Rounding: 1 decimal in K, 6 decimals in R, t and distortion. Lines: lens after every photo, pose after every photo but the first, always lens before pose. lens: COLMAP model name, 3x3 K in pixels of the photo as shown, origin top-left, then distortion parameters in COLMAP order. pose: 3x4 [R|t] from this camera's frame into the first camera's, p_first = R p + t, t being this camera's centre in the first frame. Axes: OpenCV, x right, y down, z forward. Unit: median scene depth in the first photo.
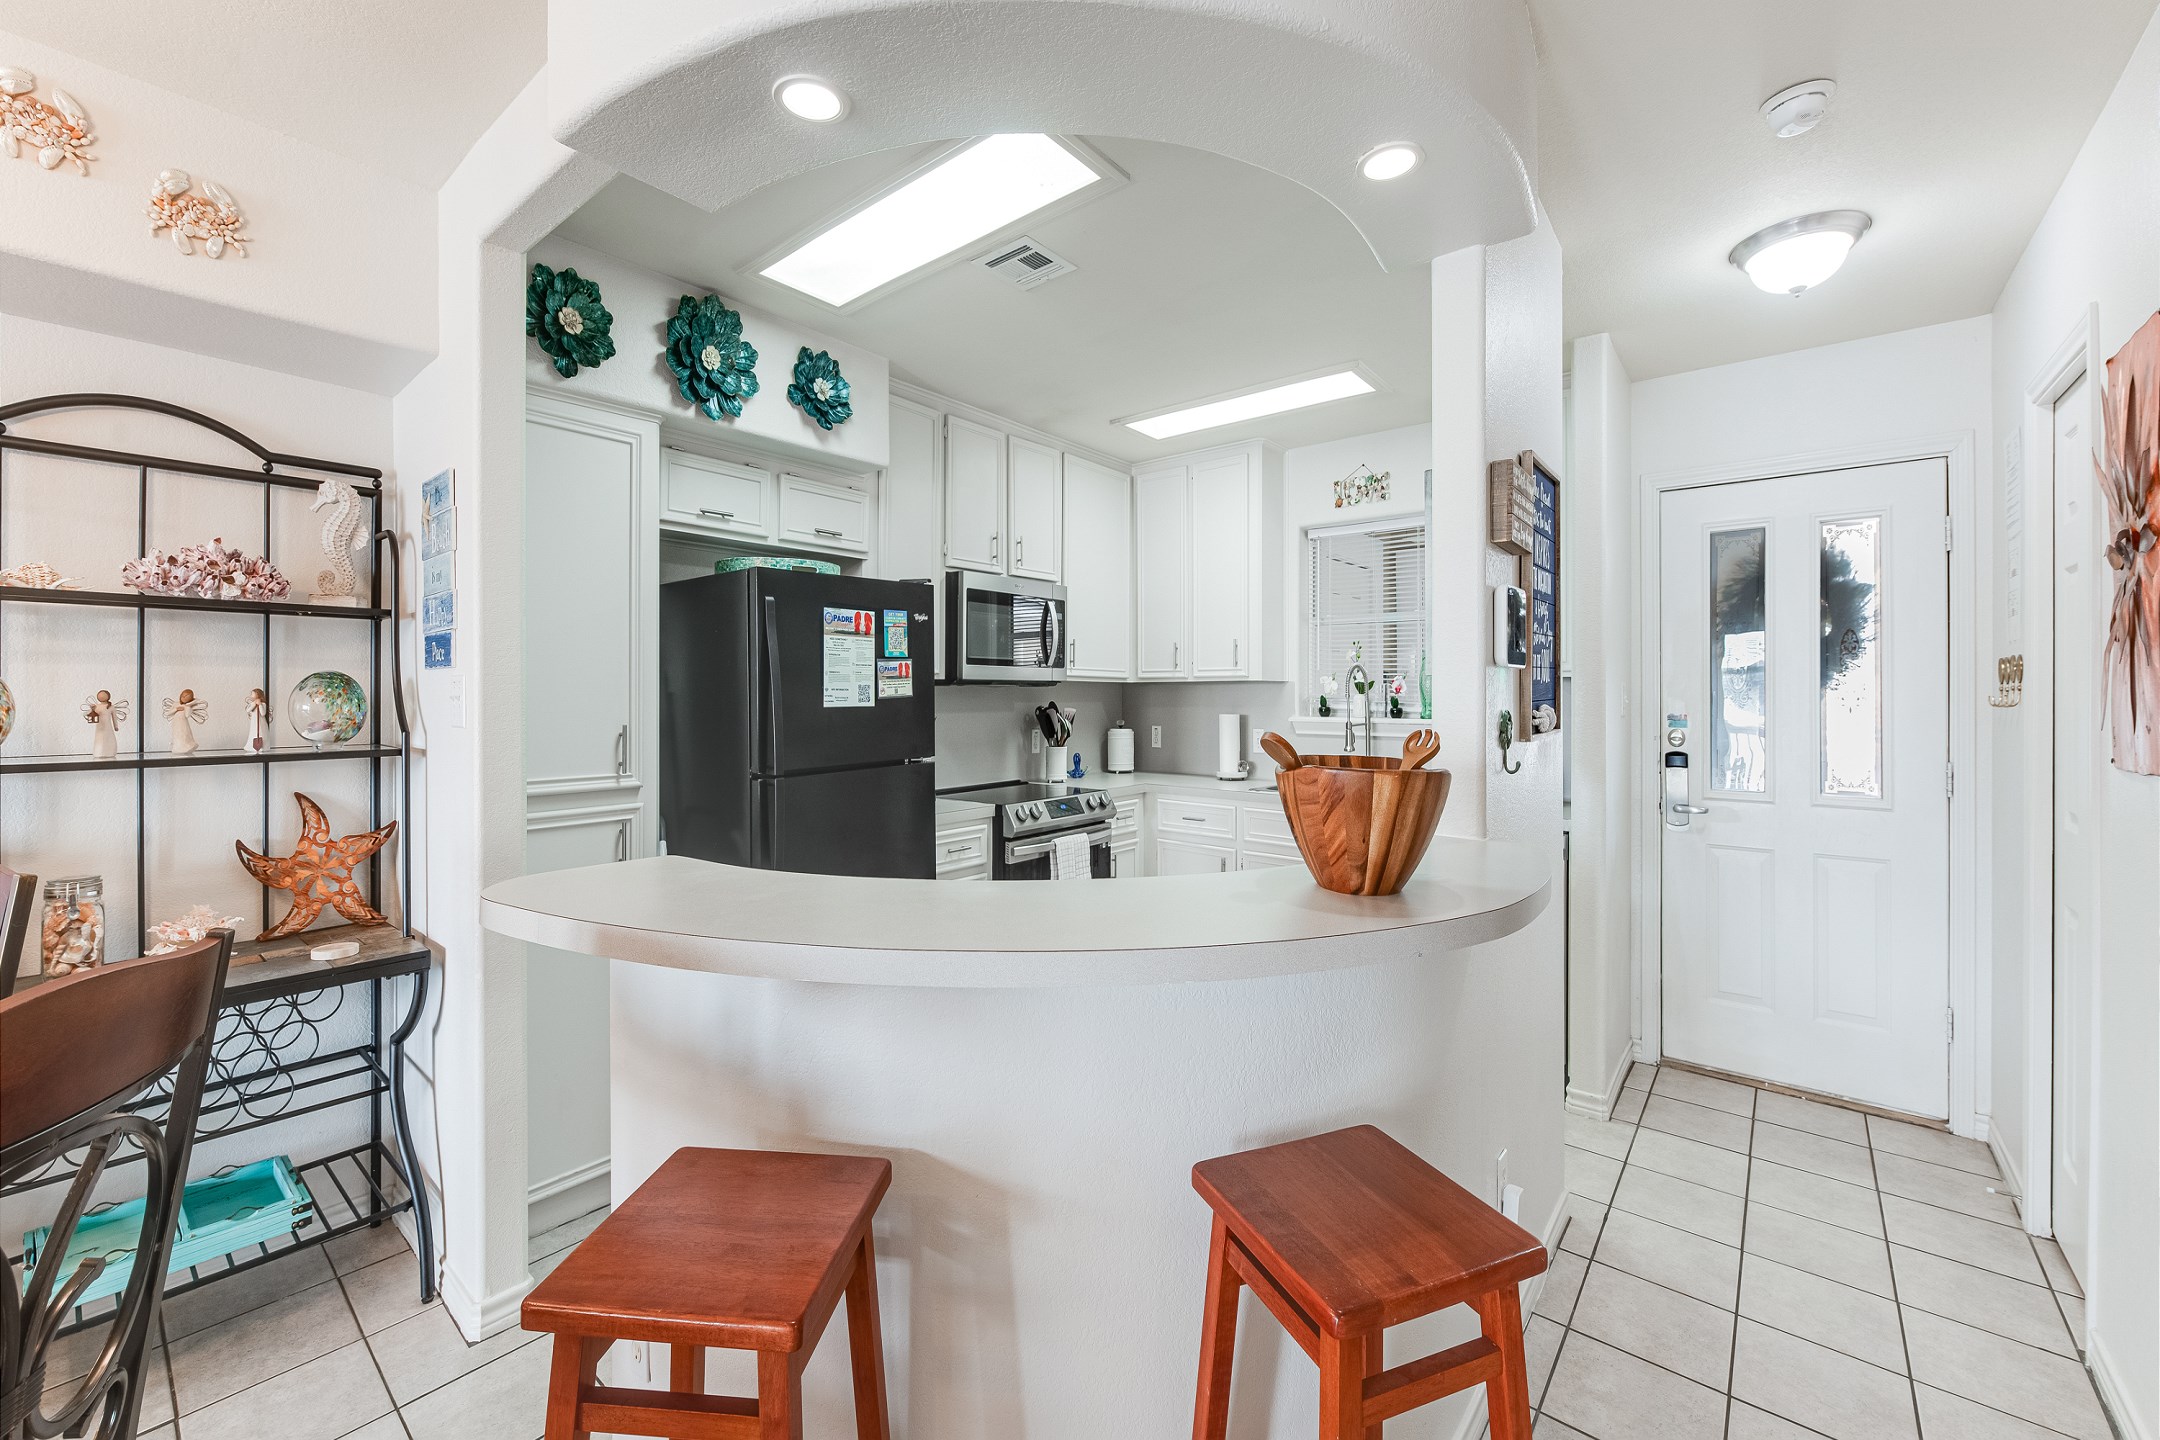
lens RADIAL K [[868.8, 0, 1072.1], [0, 868.8, 701.6], [0, 0, 1]] dist [-0.000131, -0.000296]
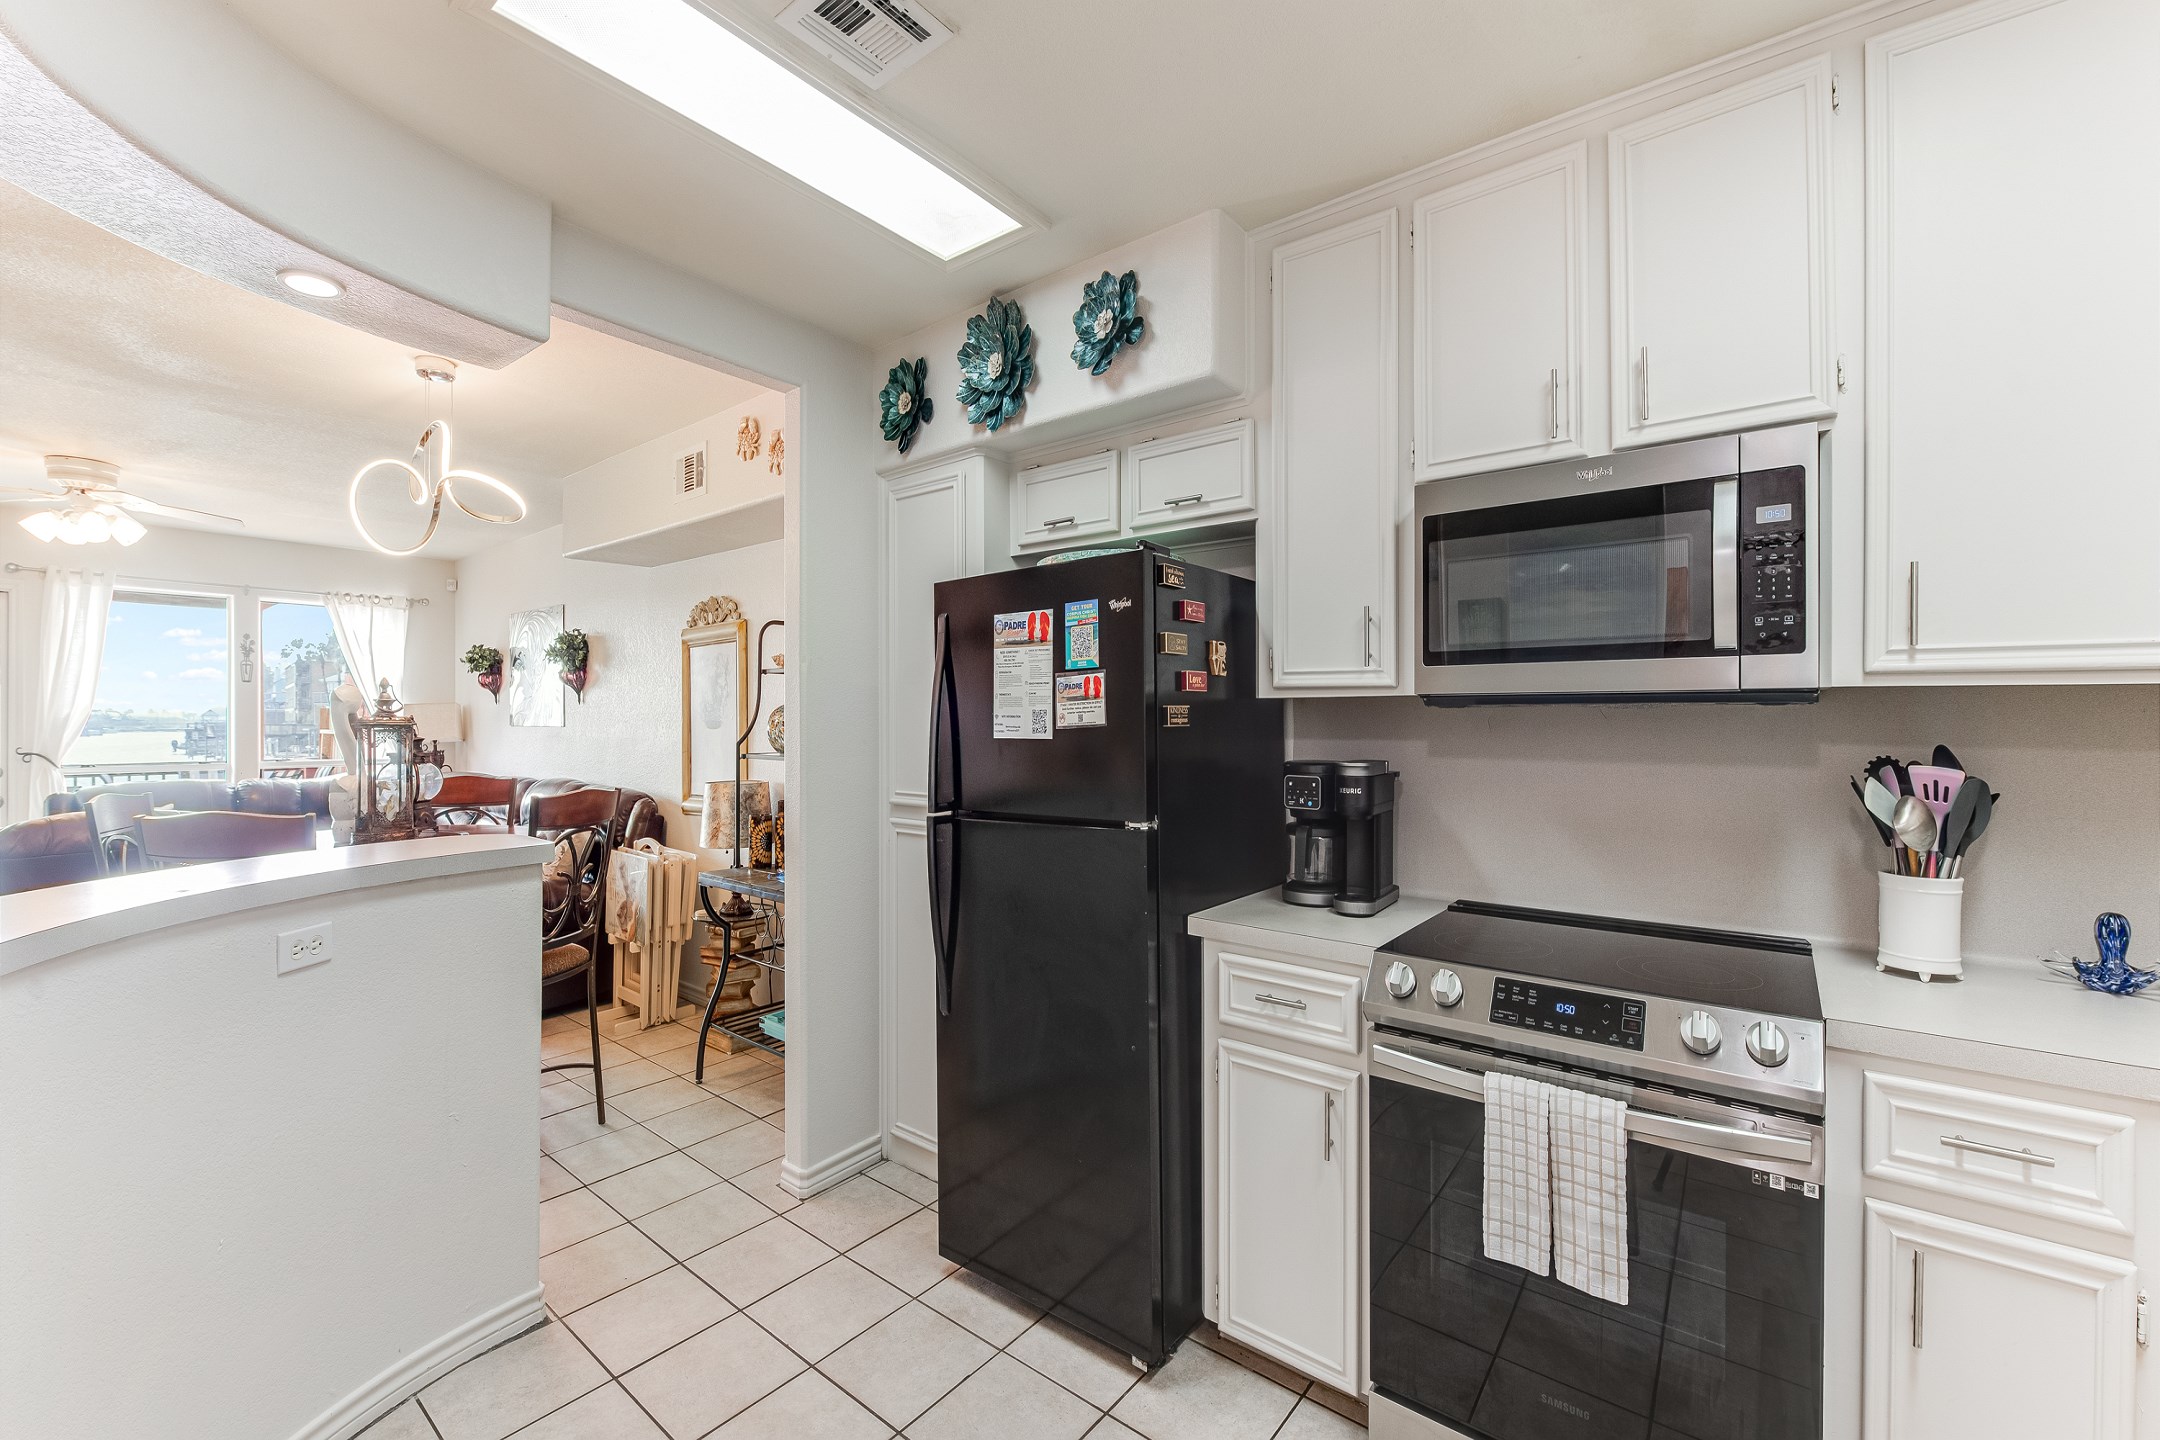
lens RADIAL K [[868.8, 0, 1074.2], [0, 868.8, 721.7], [0, 0, 1]] dist [-0.000131, -0.000296]
pose [[0.034482, 0.002168, -0.999403, 0.494228], [-0.008285, 0.999964, 0.001883, -0.010582], [0.999371, 0.008215, 0.034498, 0.987614]]
